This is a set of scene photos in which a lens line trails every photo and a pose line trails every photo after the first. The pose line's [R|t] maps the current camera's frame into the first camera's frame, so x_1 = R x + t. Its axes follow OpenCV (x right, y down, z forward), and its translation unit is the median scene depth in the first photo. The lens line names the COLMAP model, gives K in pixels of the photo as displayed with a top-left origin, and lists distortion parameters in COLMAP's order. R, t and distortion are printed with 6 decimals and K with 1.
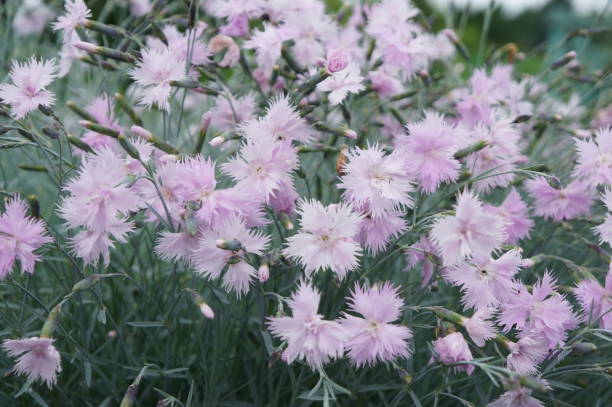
lens RADIAL K [[1457.5, 0, 306.0], [0, 1457.5, 203.5], [0, 0, 1]] dist [0.143283, 0.473210]
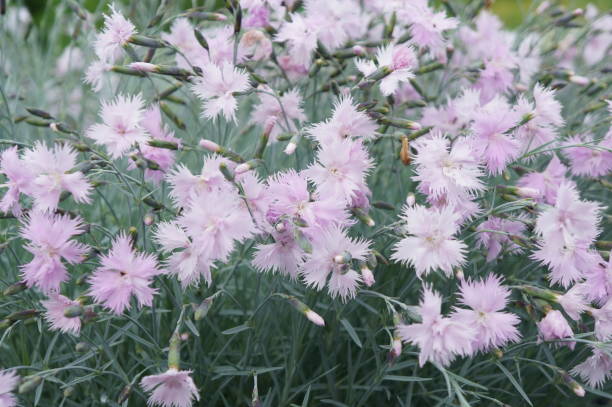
lens RADIAL K [[1457.5, 0, 306.0], [0, 1457.5, 203.5], [0, 0, 1]] dist [0.143283, 0.473210]
pose [[0.979729, -0.119102, 0.161075, -0.225956], [0.102238, 0.988744, 0.109238, -0.118064], [-0.172273, -0.090555, 0.980878, -0.008734]]
